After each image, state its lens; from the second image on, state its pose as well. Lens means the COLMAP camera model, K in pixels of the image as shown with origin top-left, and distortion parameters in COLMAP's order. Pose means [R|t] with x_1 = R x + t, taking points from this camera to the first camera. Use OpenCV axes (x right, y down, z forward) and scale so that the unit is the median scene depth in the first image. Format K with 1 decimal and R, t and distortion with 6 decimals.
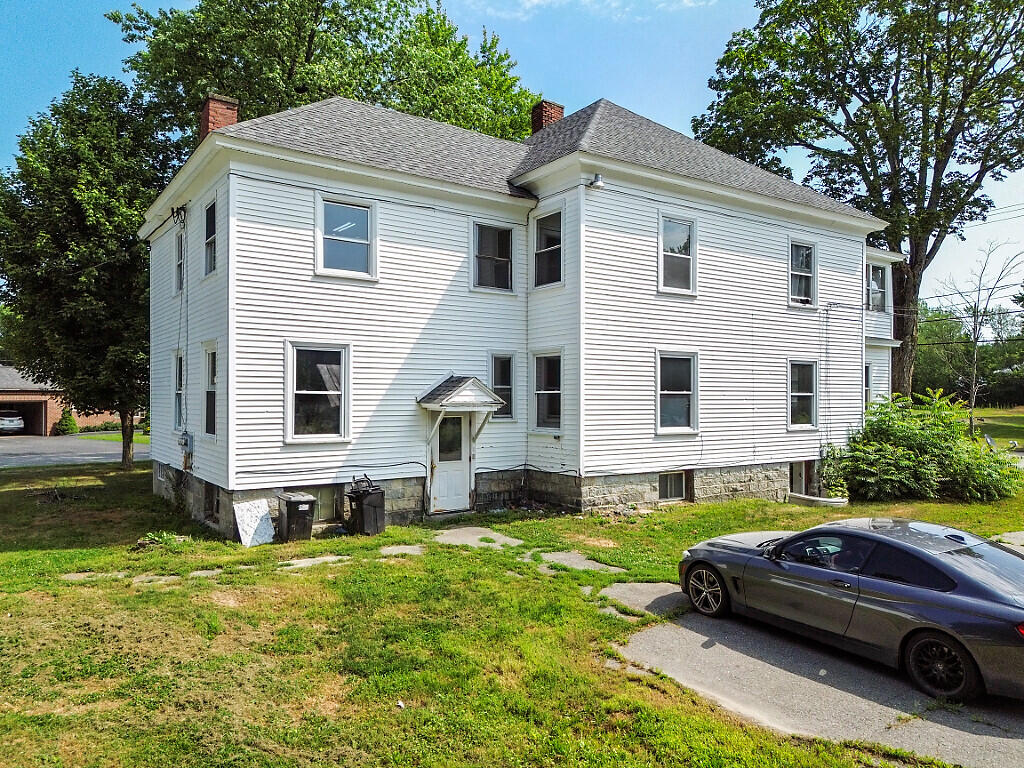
lens RADIAL K [[717.7, 0, 512.7], [0, 717.7, 382.5], [0, 0, 1]] dist [0.010079, -0.011765]
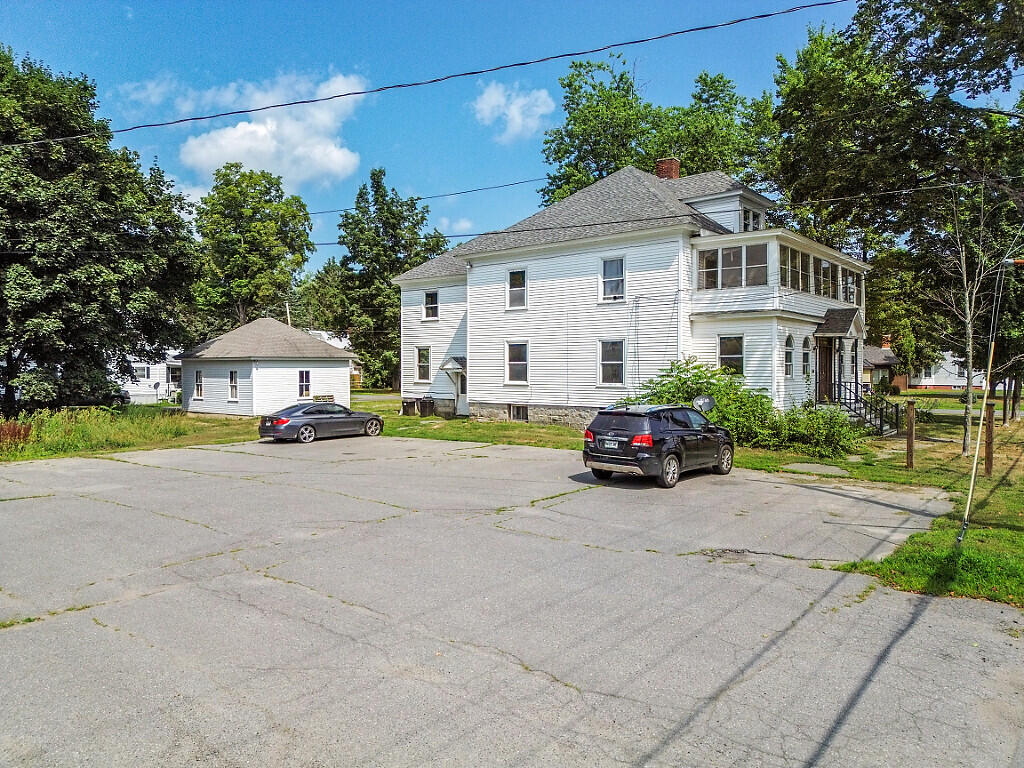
lens RADIAL K [[717.7, 0, 513.3], [0, 717.7, 383.2], [0, 0, 1]] dist [0.010079, -0.011765]
pose [[0.294270, 0.011682, -0.955651, 1.978301], [0.011931, 0.999802, 0.015896, 0.037274], [0.955648, -0.016079, 0.294073, 0.432423]]
